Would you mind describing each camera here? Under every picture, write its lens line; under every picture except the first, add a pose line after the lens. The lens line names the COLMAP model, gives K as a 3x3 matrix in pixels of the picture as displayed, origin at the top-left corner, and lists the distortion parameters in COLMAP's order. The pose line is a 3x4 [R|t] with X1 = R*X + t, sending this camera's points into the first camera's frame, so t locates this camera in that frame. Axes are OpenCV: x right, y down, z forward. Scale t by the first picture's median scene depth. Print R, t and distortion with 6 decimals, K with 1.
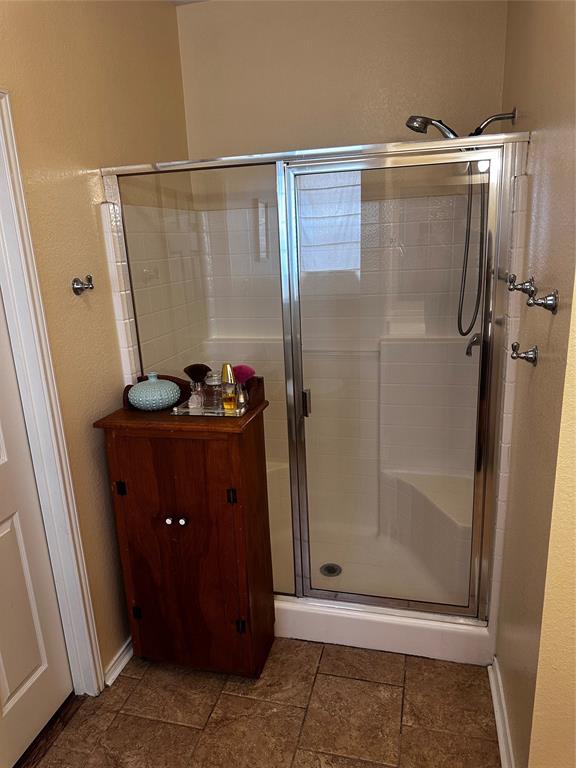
lens RADIAL K [[547.5, 0, 288.0], [0, 547.5, 384.0], [0, 0, 1]] dist [0.041381, -0.061977]
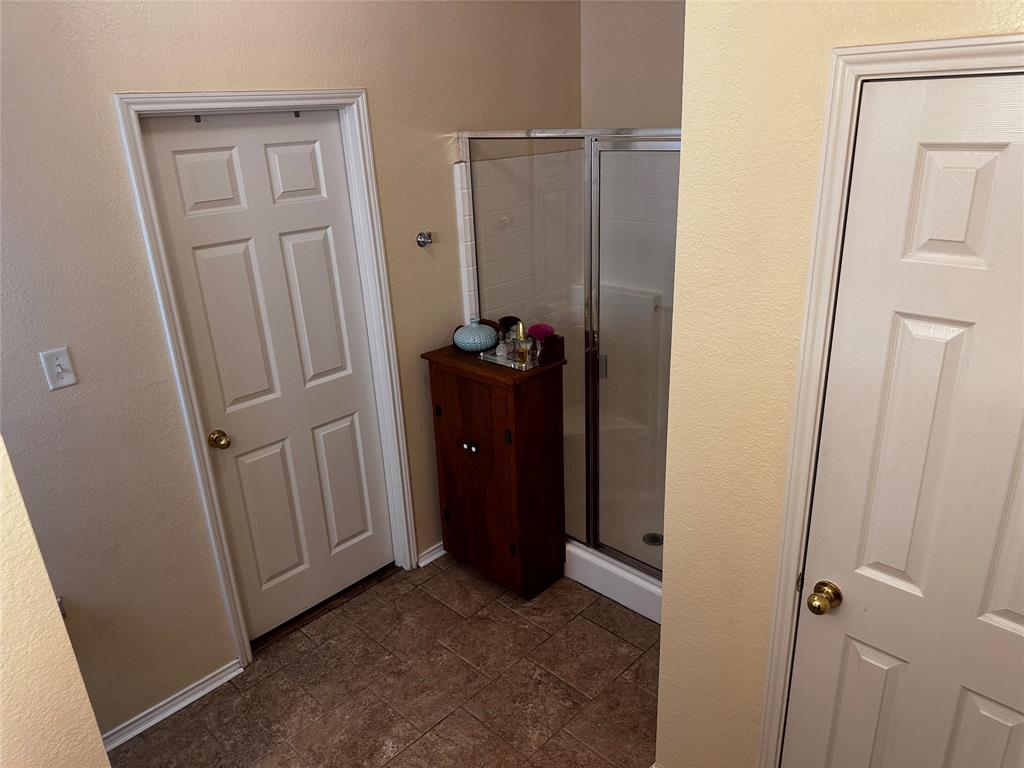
lens RADIAL K [[723.6, 0, 512.0], [0, 723.6, 384.0], [0, 0, 1]] dist [0.112626, -0.167523]
pose [[0.870695, 0.185160, -0.455638, 0.546902], [-0.126150, 0.979511, 0.156985, -0.137659], [0.475370, -0.079207, 0.876213, -0.307035]]
